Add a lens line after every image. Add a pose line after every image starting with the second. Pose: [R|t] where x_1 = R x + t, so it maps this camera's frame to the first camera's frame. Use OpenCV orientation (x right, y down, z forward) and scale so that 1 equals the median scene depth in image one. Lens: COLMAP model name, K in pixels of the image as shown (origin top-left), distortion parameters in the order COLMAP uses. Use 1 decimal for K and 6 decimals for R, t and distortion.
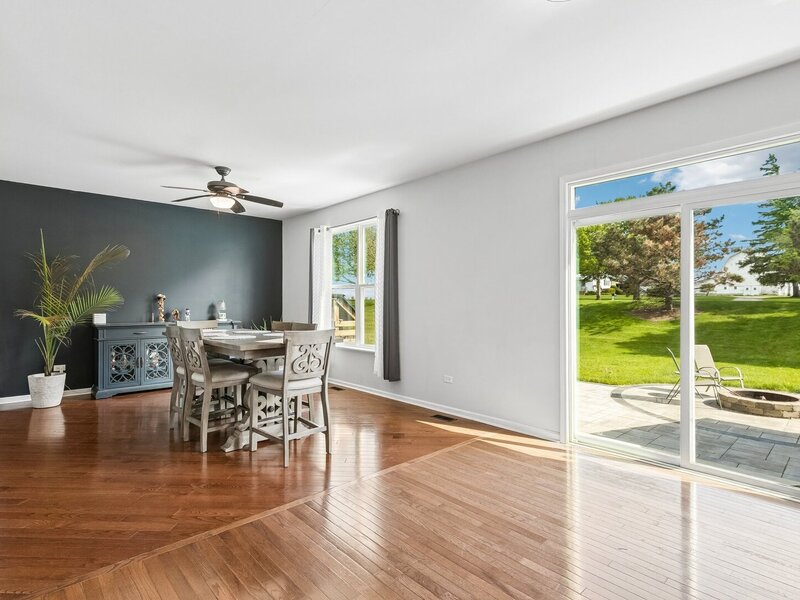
lens RADIAL K [[408.7, 0, 399.3], [0, 408.7, 300.7], [0, 0, 1]] dist [0.004307, 0.000564]
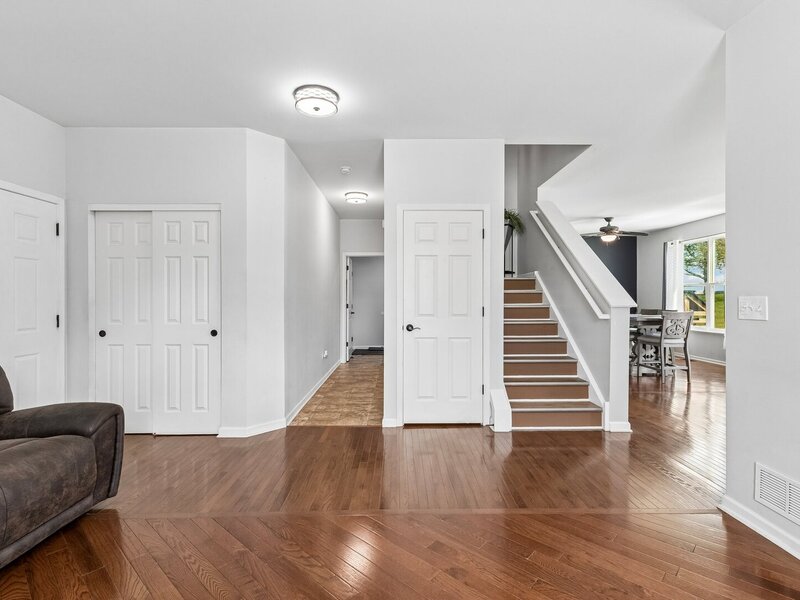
lens RADIAL K [[408.7, 0, 396.3], [0, 408.7, 301.0], [0, 0, 1]] dist [0.004307, 0.000564]
pose [[0.736194, 0.002622, -0.676765, 0.067907], [0.004685, 0.999949, 0.008970, 0.000977], [0.676754, -0.009774, 0.736144, -0.849585]]
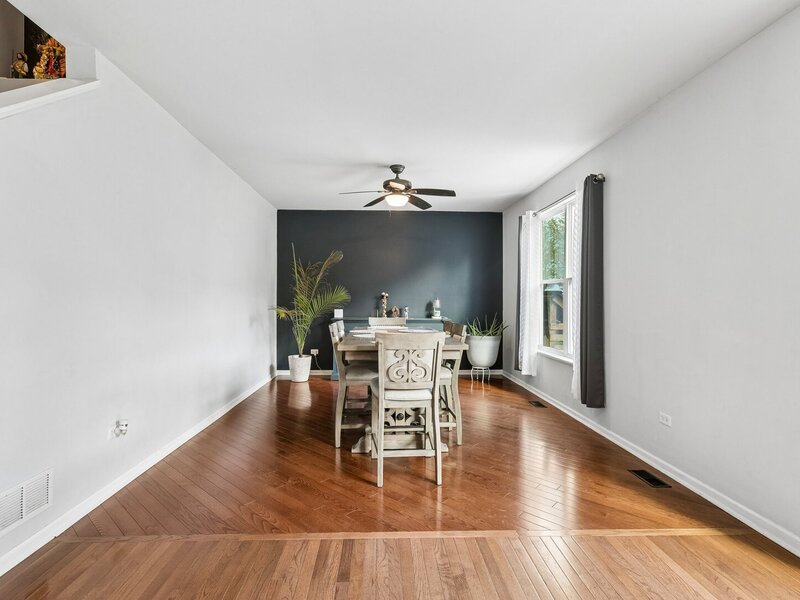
lens RADIAL K [[408.7, 0, 403.1], [0, 408.7, 297.1], [0, 0, 1]] dist [0.004307, 0.000564]
pose [[0.769038, -0.002708, -0.639198, 0.220431], [-0.000789, 0.999986, -0.005186, 0.002050], [0.639203, 0.004492, 0.769025, 0.241212]]
